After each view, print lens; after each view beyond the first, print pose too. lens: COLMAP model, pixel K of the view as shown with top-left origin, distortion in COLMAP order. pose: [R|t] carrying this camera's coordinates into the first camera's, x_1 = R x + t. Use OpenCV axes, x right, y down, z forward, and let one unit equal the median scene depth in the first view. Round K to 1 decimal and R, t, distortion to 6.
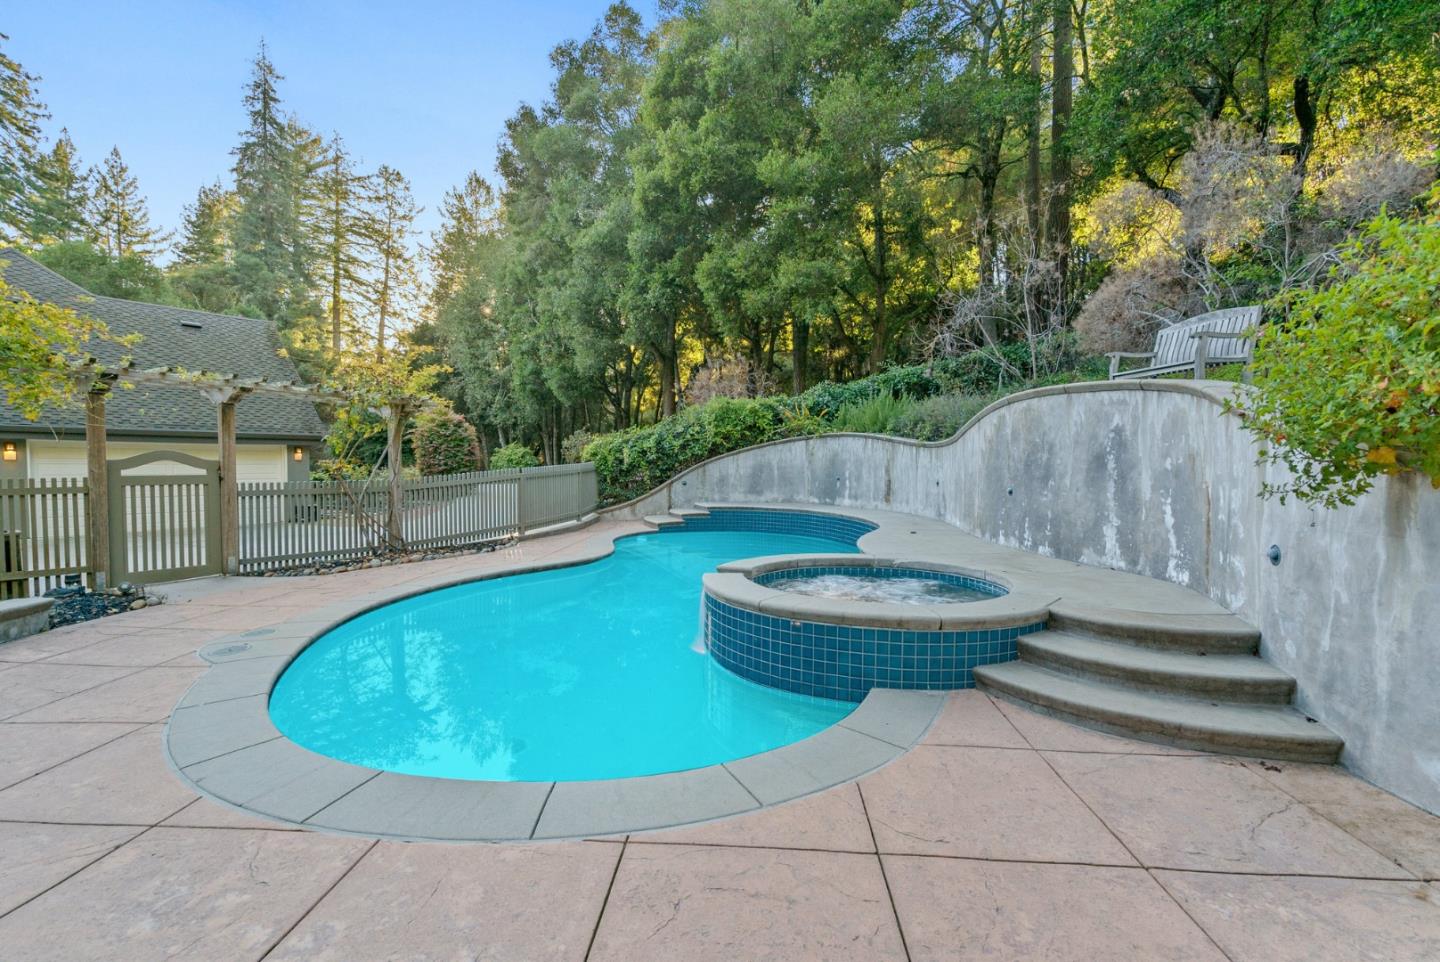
lens RADIAL K [[659.1, 0, 720.0], [0, 659.1, 481.0], [0, 0, 1]] dist [-0.003772, -0.000067]
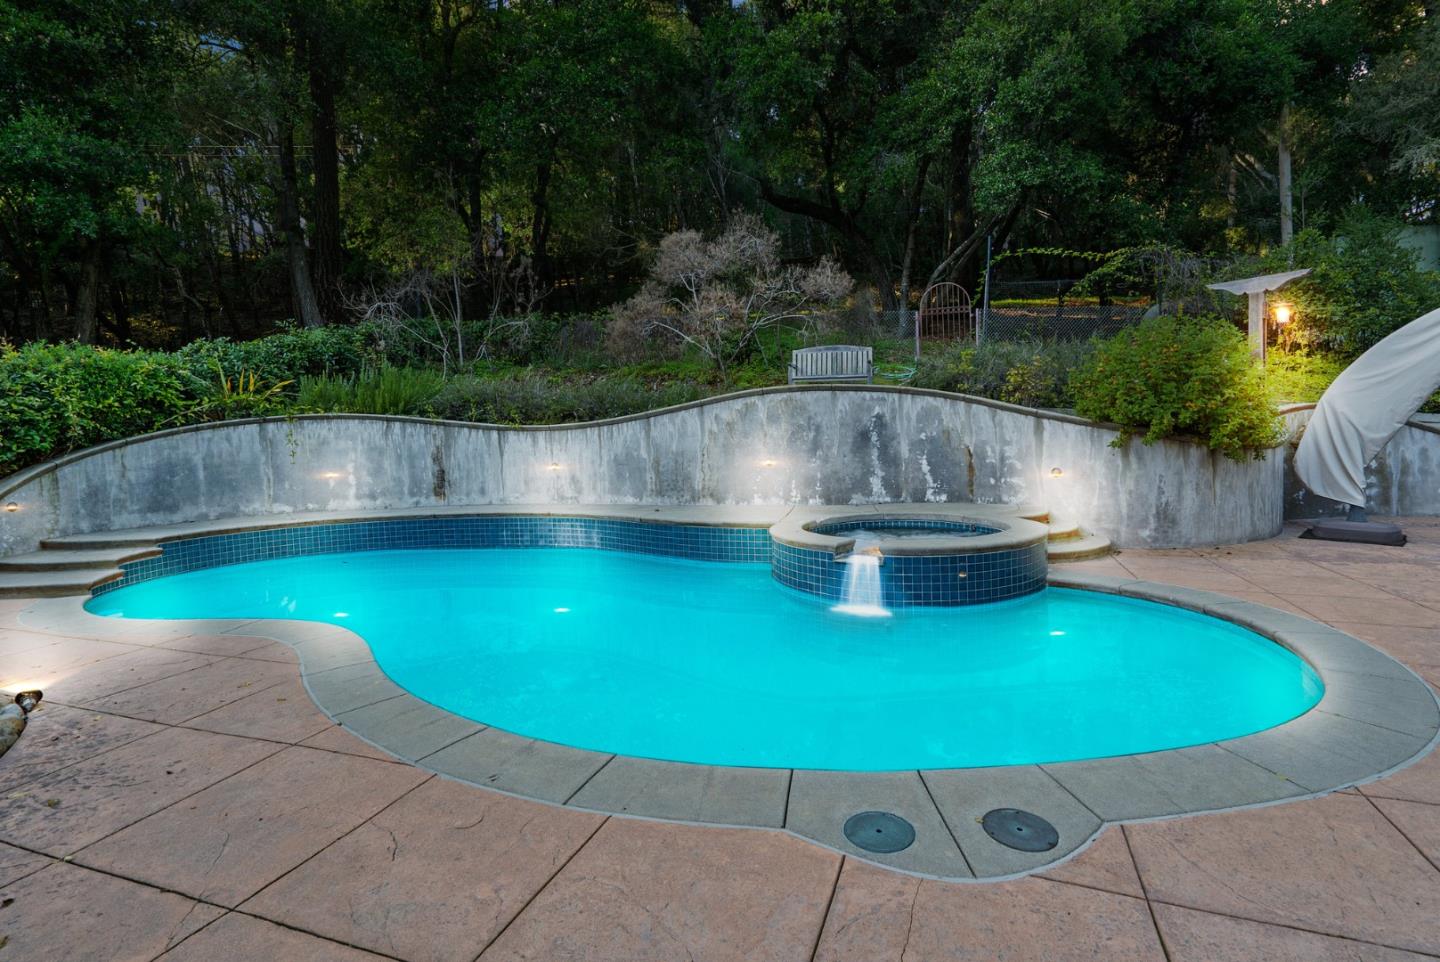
lens RADIAL K [[659.1, 0, 720.0], [0, 659.1, 481.0], [0, 0, 1]] dist [-0.003772, -0.000067]
pose [[0.284238, -0.076278, 0.955715, -1.045016], [0.059328, 0.996319, 0.061874, -0.042721], [-0.956916, 0.039114, 0.287717, 0.913279]]
